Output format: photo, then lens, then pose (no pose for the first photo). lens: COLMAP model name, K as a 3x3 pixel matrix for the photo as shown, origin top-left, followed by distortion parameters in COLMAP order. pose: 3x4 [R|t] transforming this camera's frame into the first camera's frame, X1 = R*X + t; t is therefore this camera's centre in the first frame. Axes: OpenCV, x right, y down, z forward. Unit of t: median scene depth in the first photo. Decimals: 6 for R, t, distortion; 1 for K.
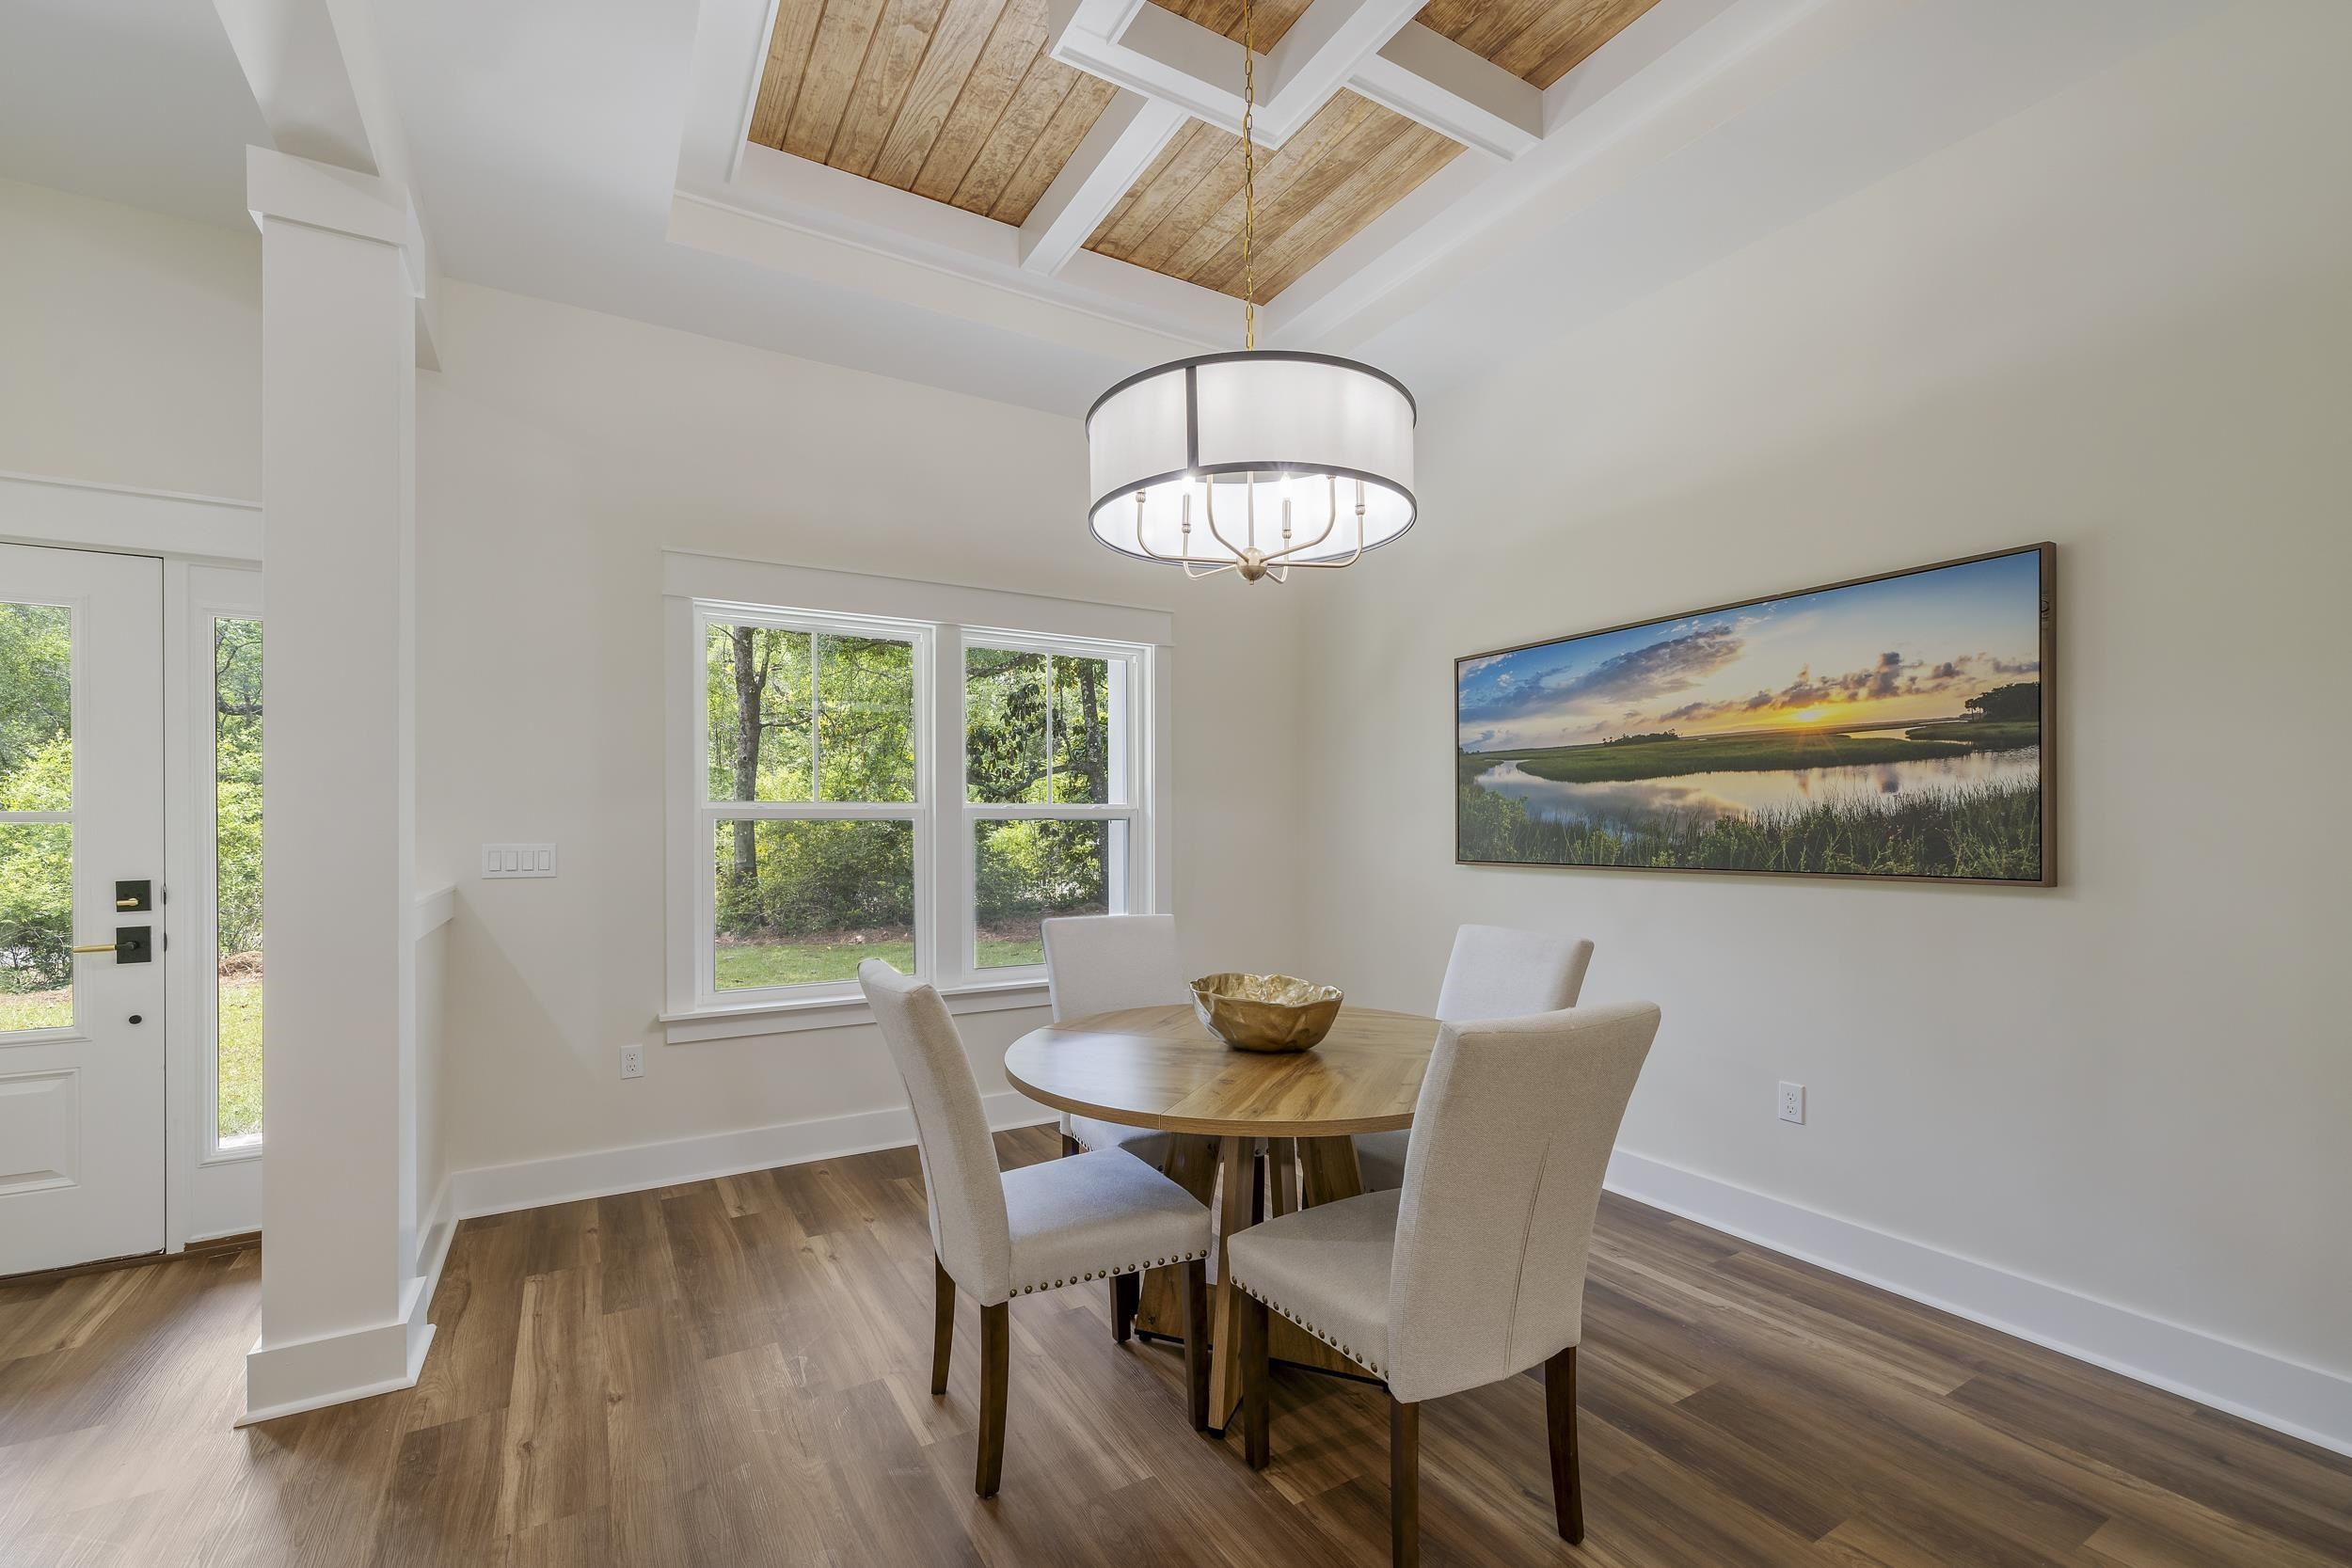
lens RADIAL K [[991.5, 0, 1174.3], [0, 991.5, 831.4], [0, 0, 1]] dist [0.001712, -0.001036]
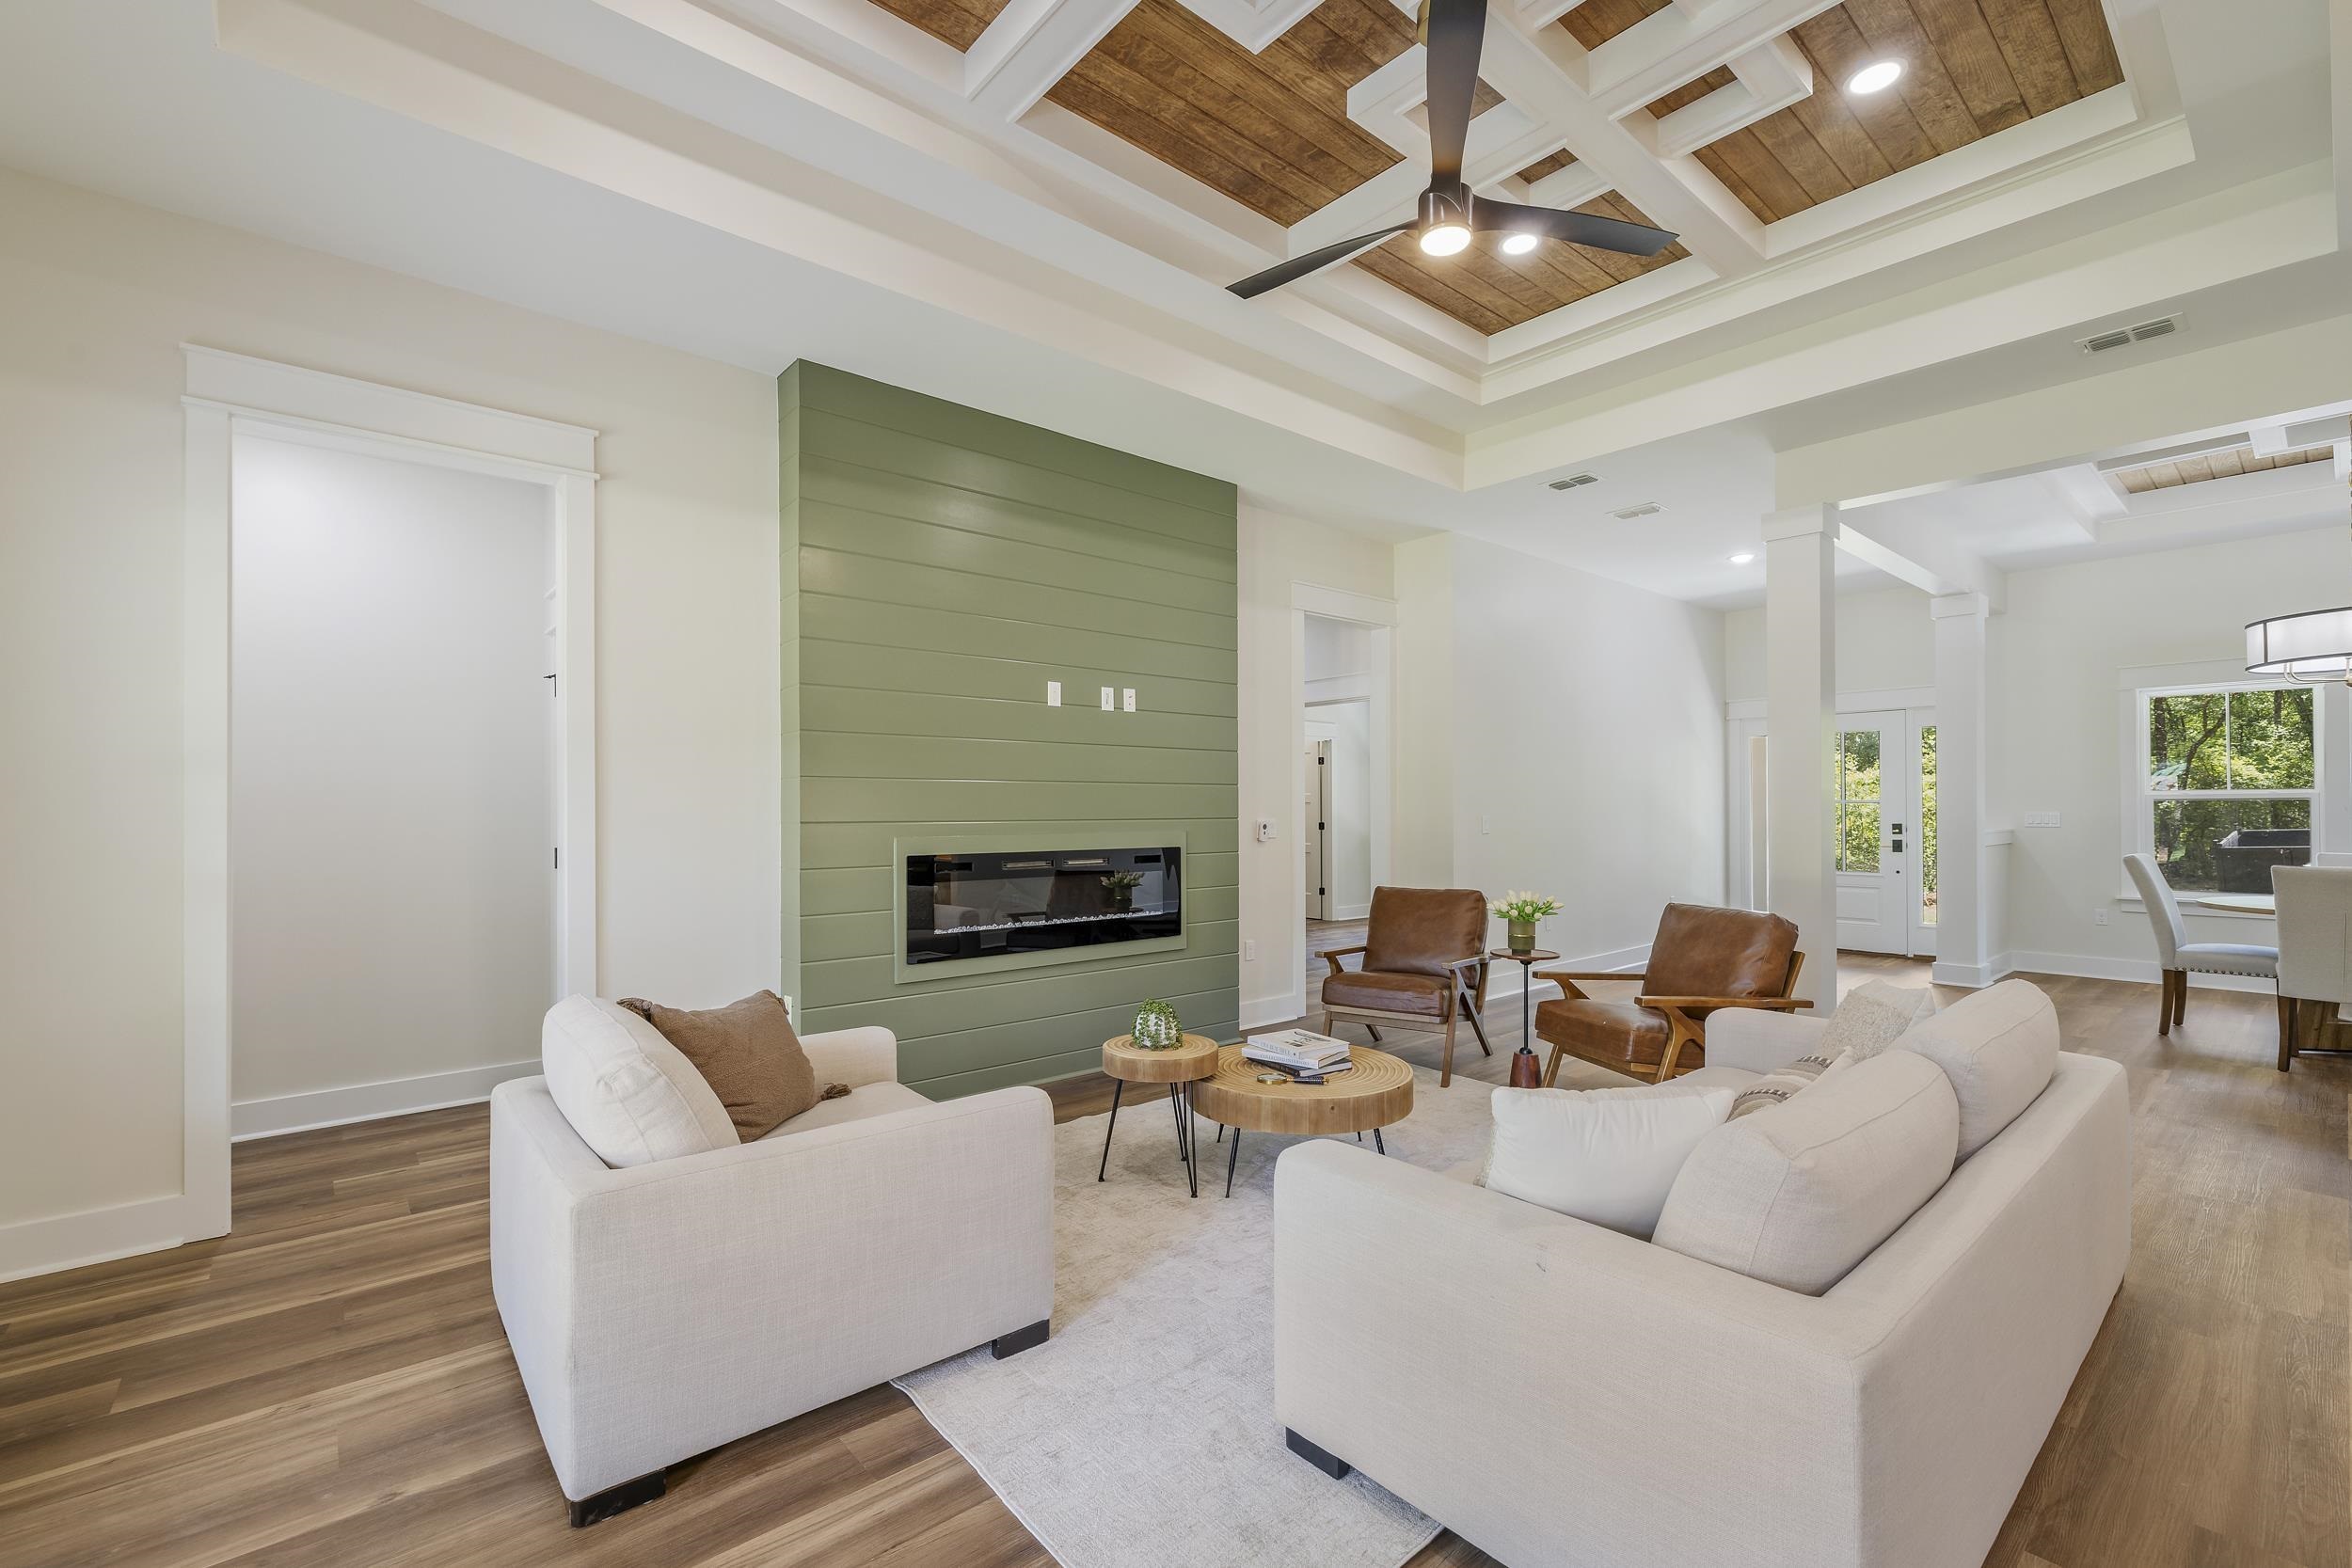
lens RADIAL K [[991.5, 0, 1182.4], [0, 991.5, 797.3], [0, 0, 1]] dist [0.001712, -0.001036]
pose [[0.160587, -0.011048, -0.986960, 1.147196], [-0.002027, 0.999932, -0.011523, 0.007965], [0.987020, 0.003851, 0.160554, -1.186067]]
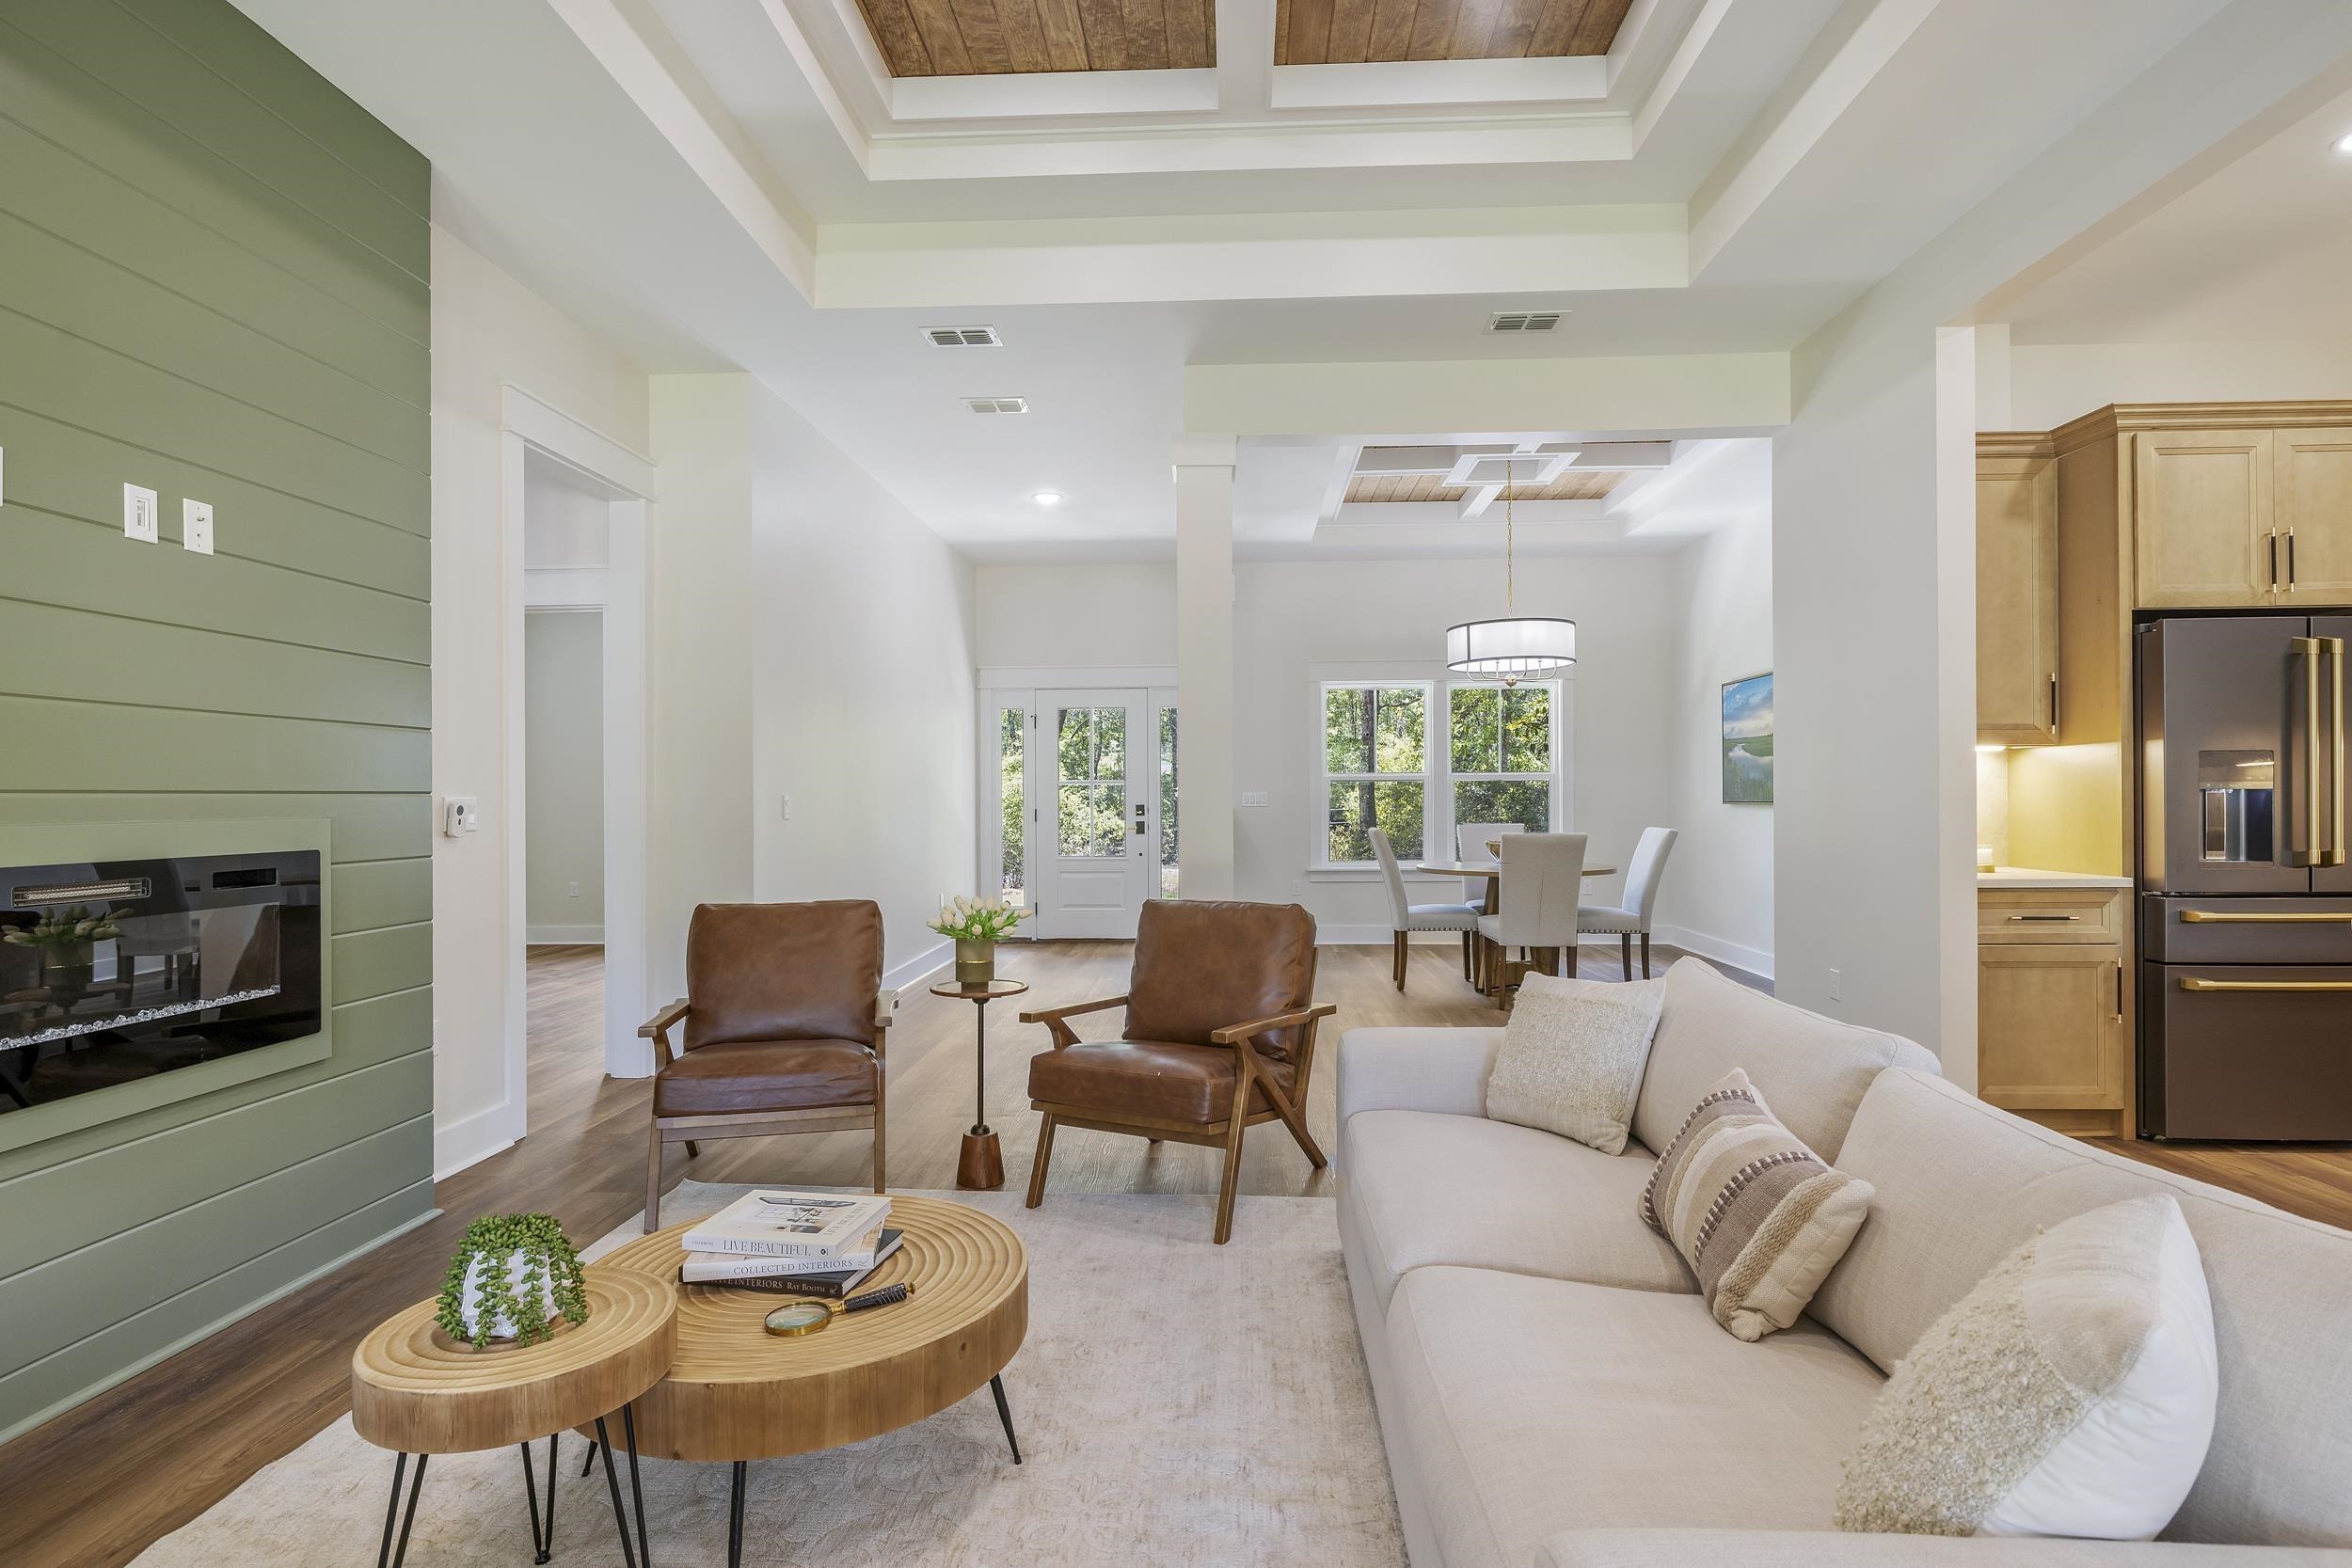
lens RADIAL K [[1146.7, 0, 1163.5], [0, 1146.7, 790.7], [0, 0, 1]] dist [-0.006359, -0.000960]
pose [[0.824544, -0.005351, -0.565773, 0.661801], [0.000543, 0.999962, -0.008667, 0.029333], [0.565798, 0.006840, 0.824515, -1.285726]]
